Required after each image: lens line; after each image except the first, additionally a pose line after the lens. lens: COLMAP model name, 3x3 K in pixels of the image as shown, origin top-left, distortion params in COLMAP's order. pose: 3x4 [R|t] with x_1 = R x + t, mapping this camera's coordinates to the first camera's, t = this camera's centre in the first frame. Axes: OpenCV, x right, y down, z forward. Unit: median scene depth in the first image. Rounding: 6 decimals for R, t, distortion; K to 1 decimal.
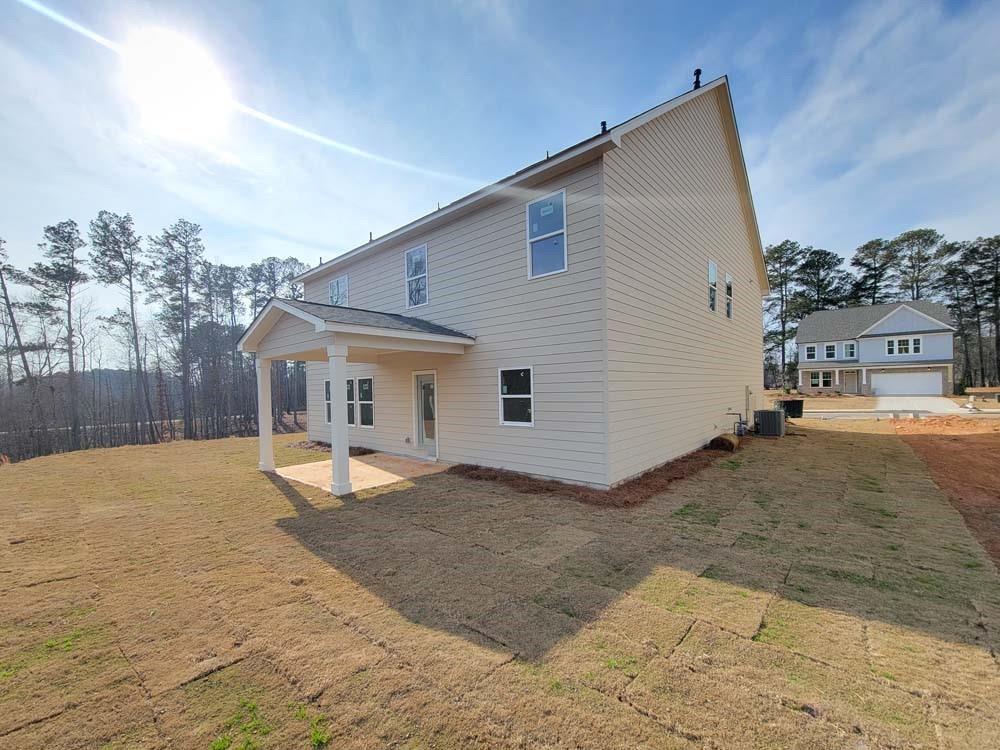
lens RADIAL K [[406.4, 0, 498.6], [0, 406.4, 378.4], [0, 0, 1]] dist [-0.003432, -0.000081]
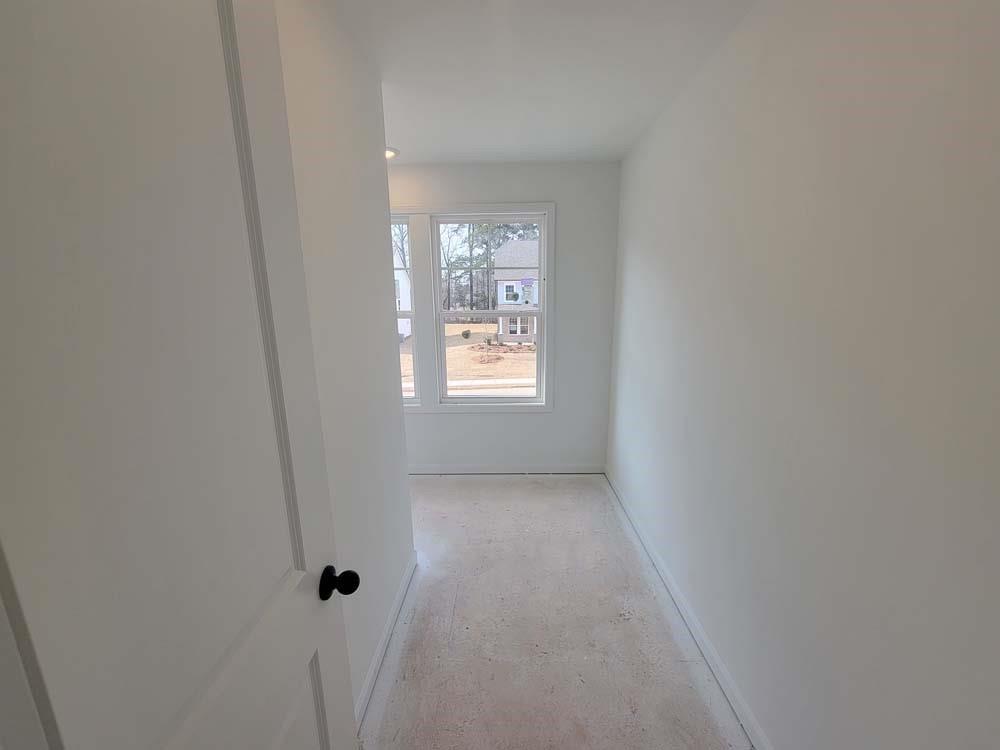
lens RADIAL K [[406.4, 0, 500.1], [0, 406.4, 378.0], [0, 0, 1]] dist [-0.003432, -0.000081]
pose [[0.755777, -0.122797, 0.643212, 0.120727], [-0.016964, 0.978258, 0.206695, -0.039304], [-0.654609, -0.167127, 0.737262, 0.226260]]
